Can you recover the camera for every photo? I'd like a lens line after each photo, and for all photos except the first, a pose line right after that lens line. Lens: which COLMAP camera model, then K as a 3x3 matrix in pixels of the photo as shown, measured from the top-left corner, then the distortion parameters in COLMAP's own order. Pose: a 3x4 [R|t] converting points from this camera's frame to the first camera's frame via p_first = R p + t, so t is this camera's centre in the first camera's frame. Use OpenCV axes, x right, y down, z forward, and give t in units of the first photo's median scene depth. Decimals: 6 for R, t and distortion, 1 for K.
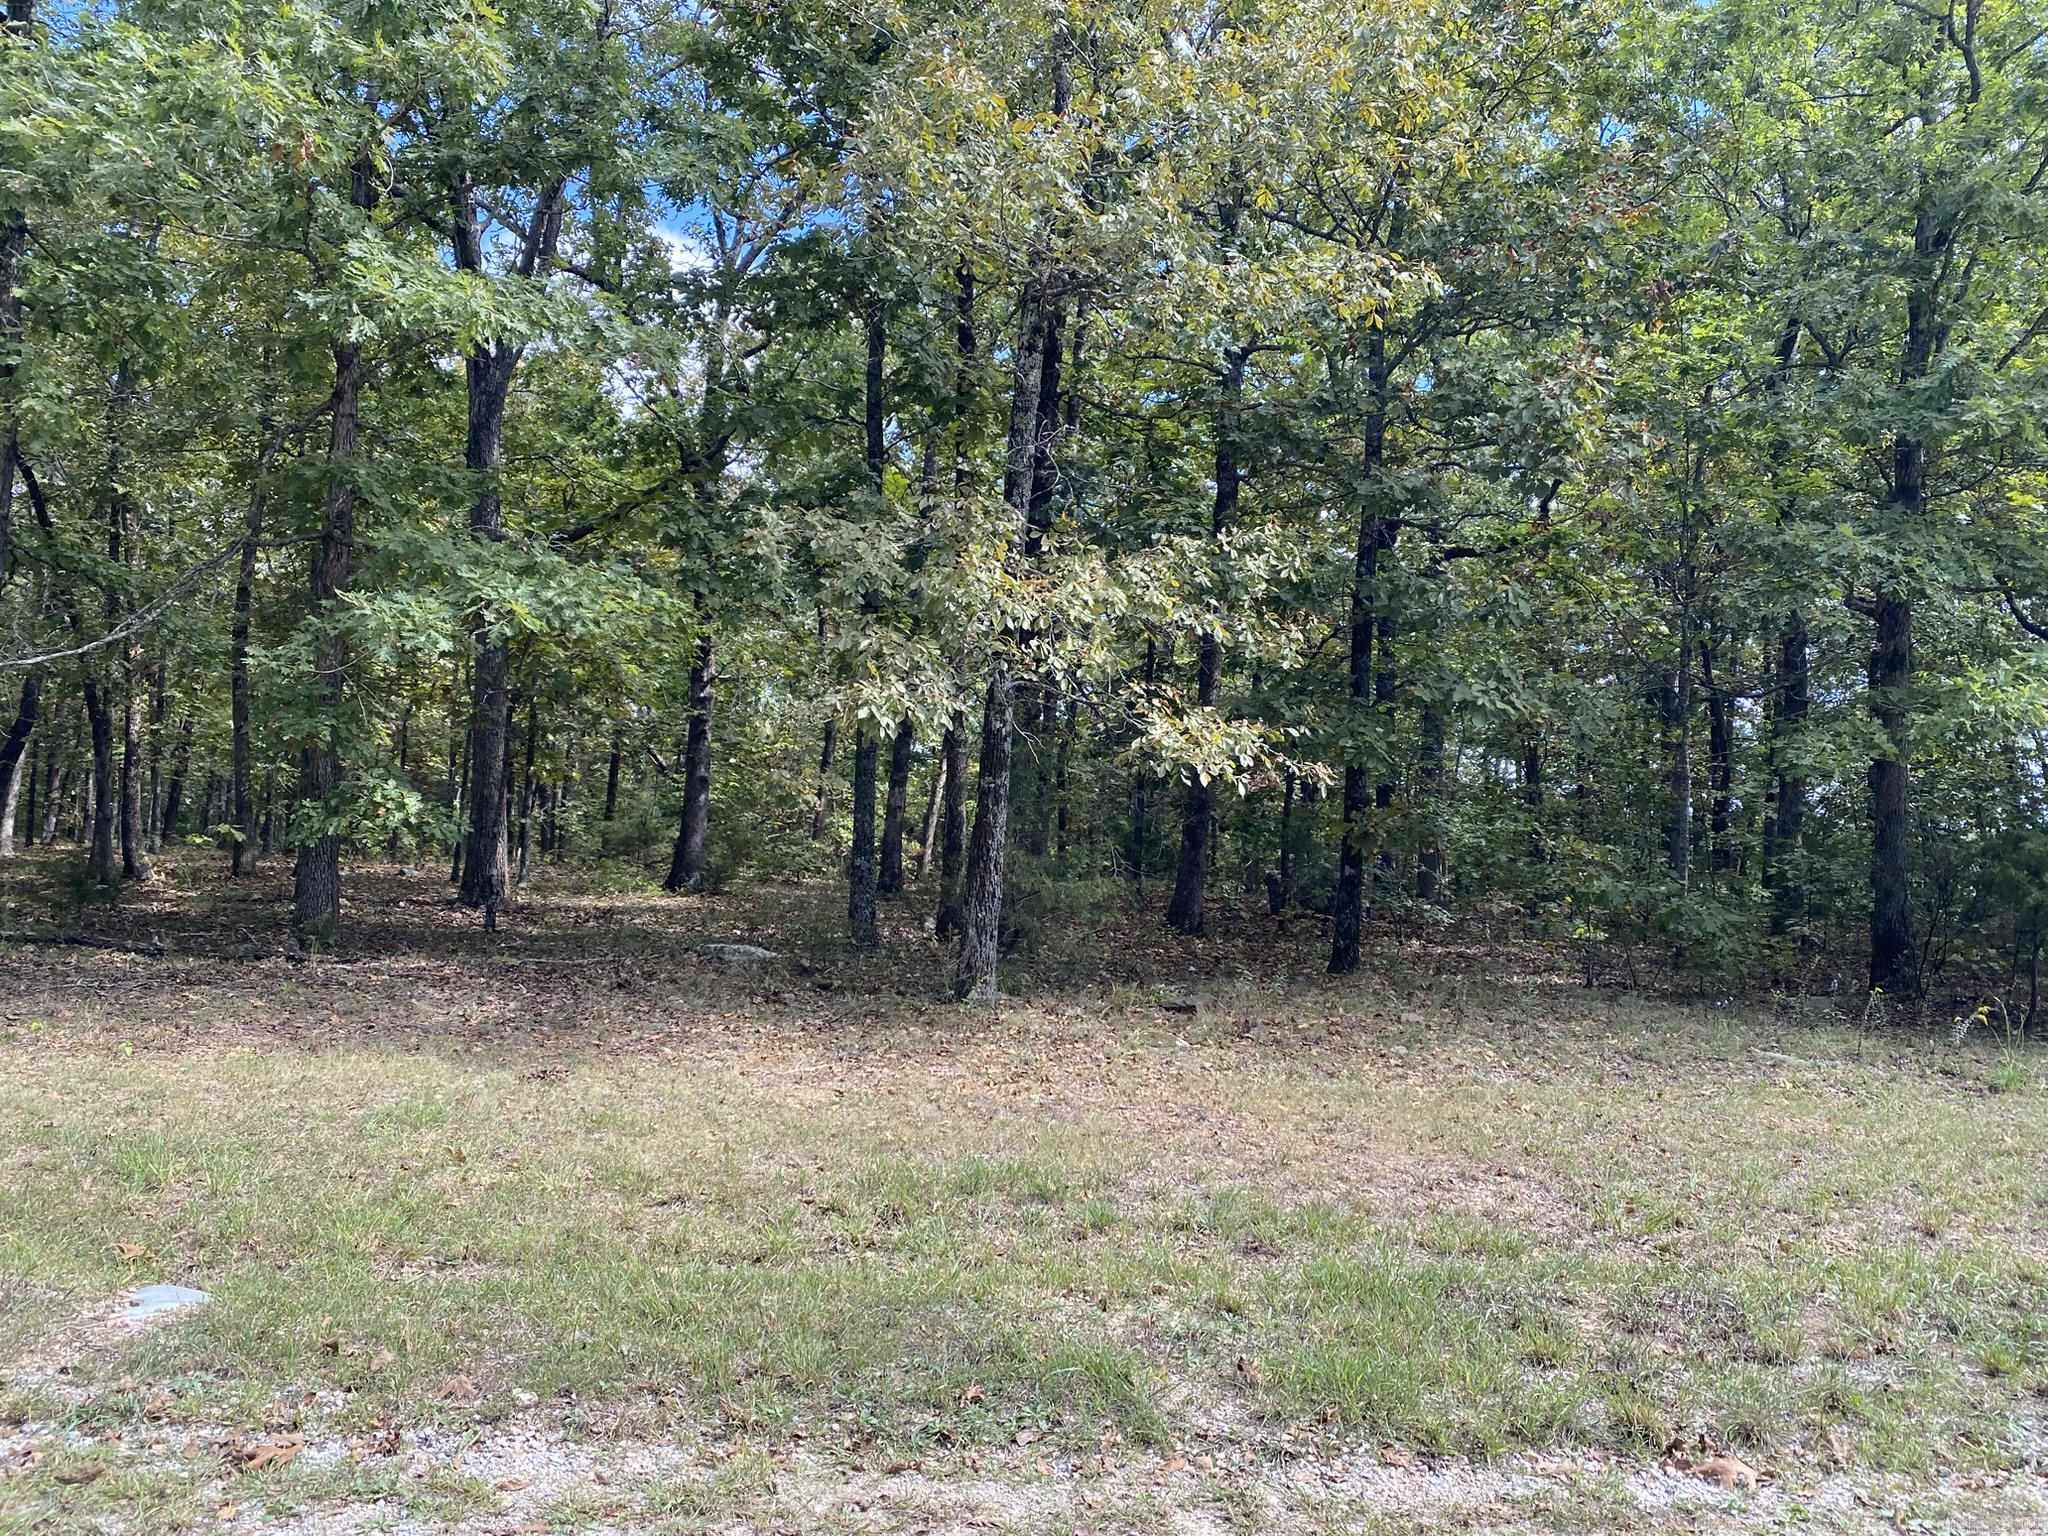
lens RADIAL K [[1555.3, 0, 1030.3], [0, 1555.3, 771.5], [0, 0, 1]] dist [0.035552, -0.043272]
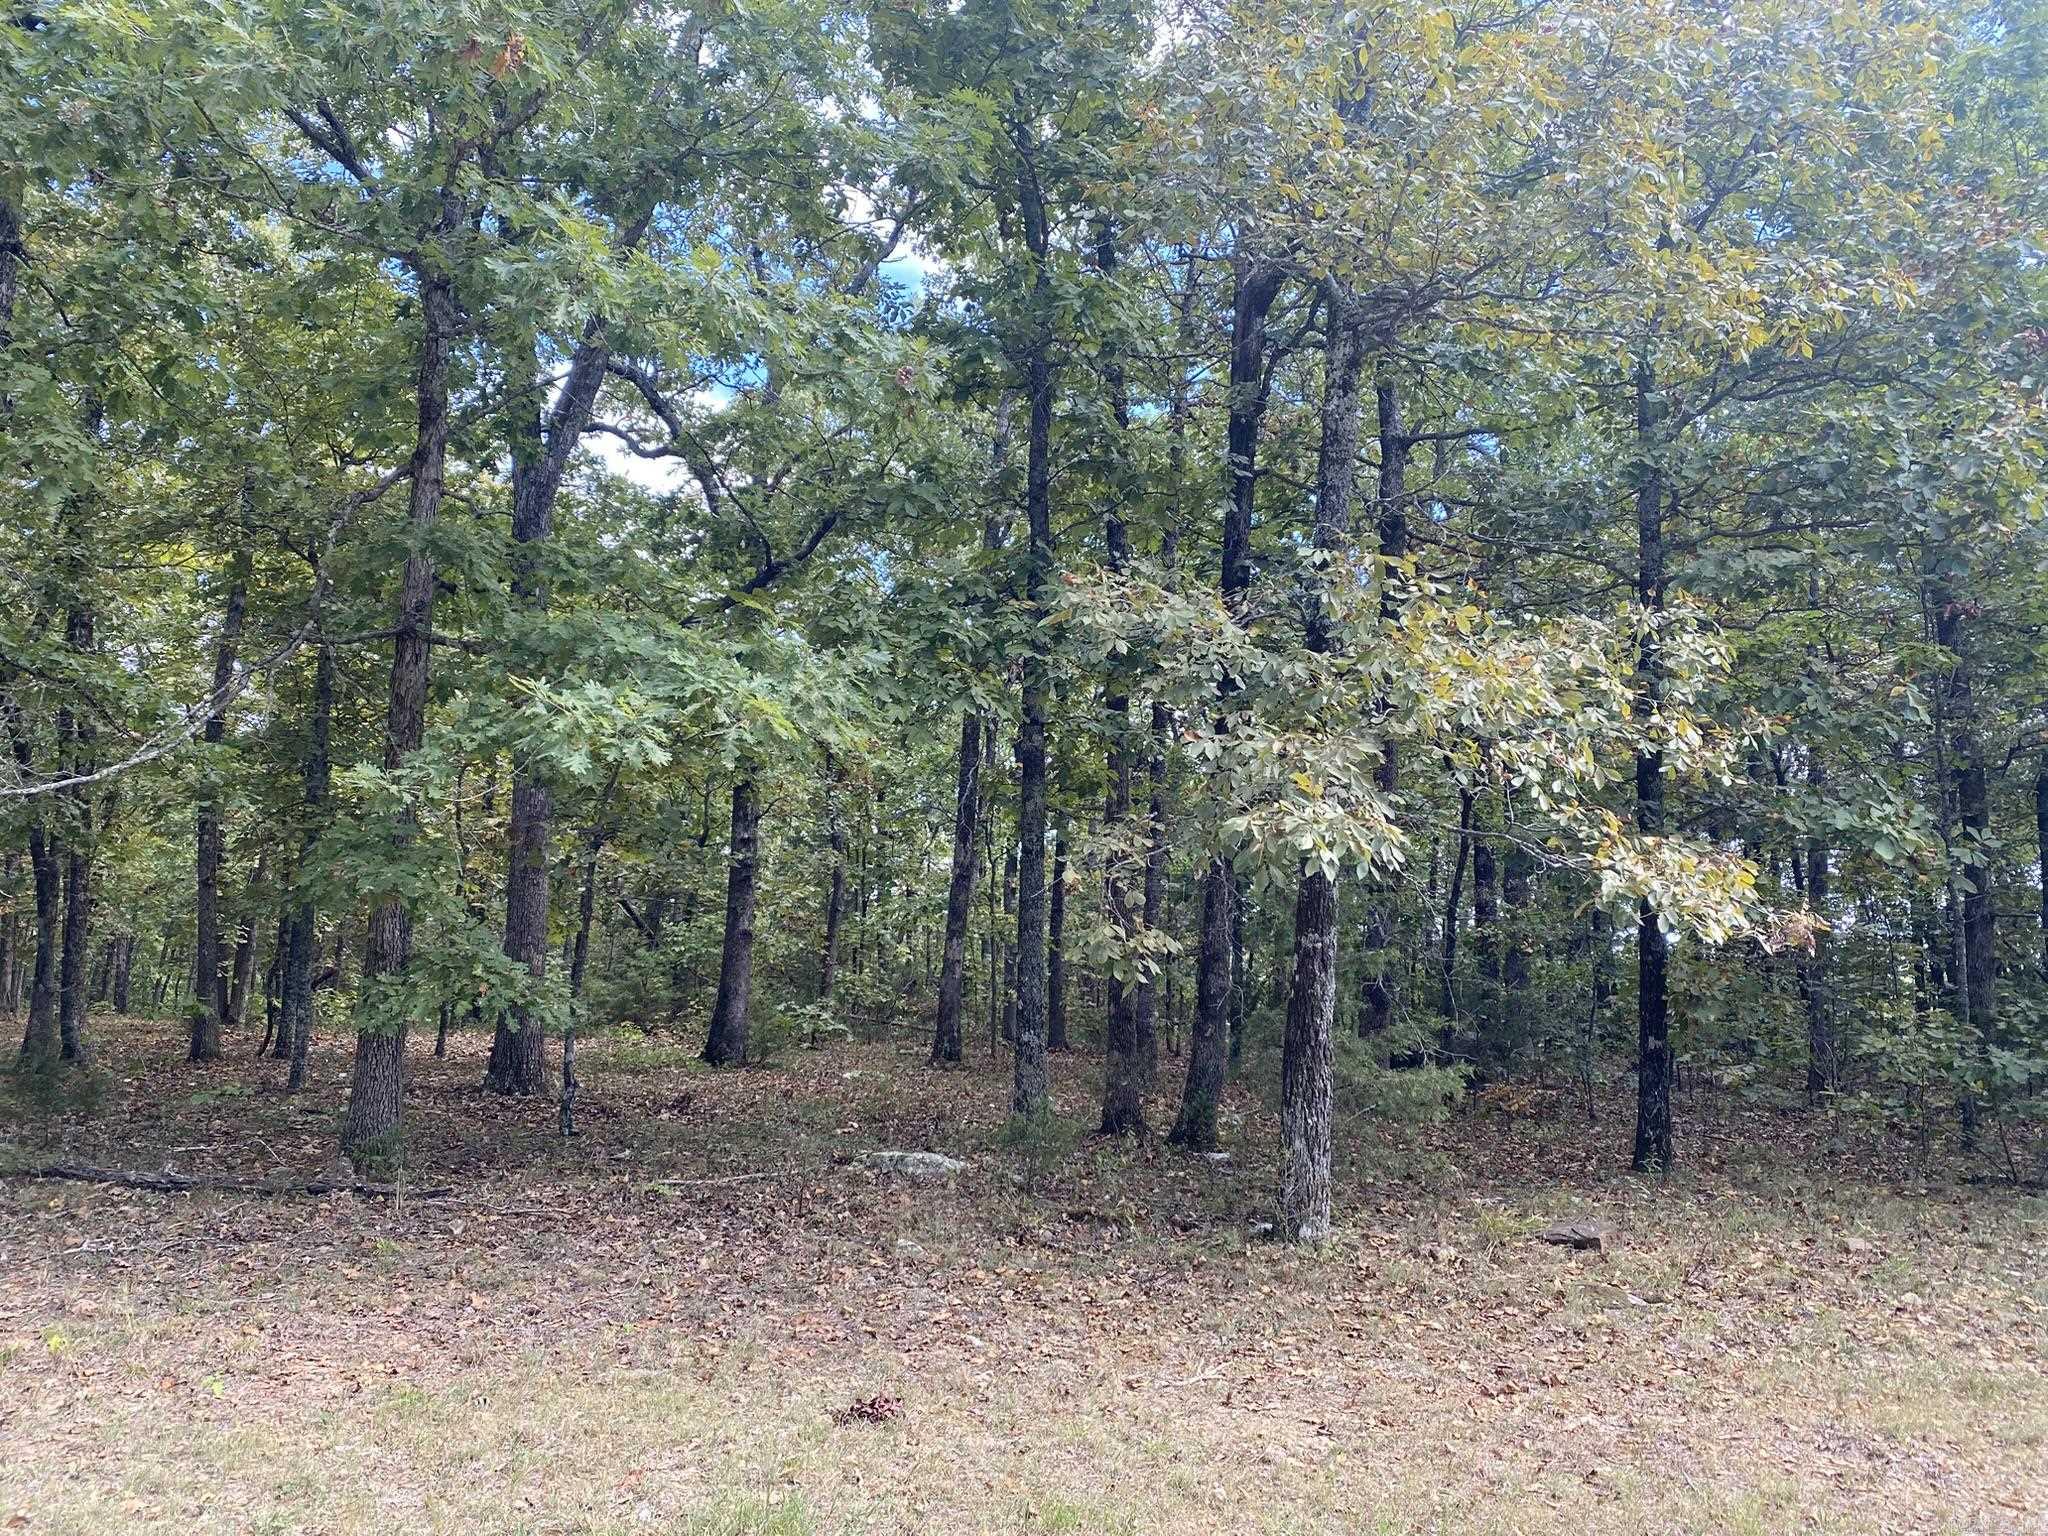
lens RADIAL K [[1555.3, 0, 1017.4], [0, 1555.3, 761.7], [0, 0, 1]] dist [0.035552, -0.043272]
pose [[0.998913, -0.005990, 0.046219, -0.204341], [0.010513, 0.995106, -0.098254, -0.006868], [-0.045404, 0.098633, 0.994088, 0.244079]]
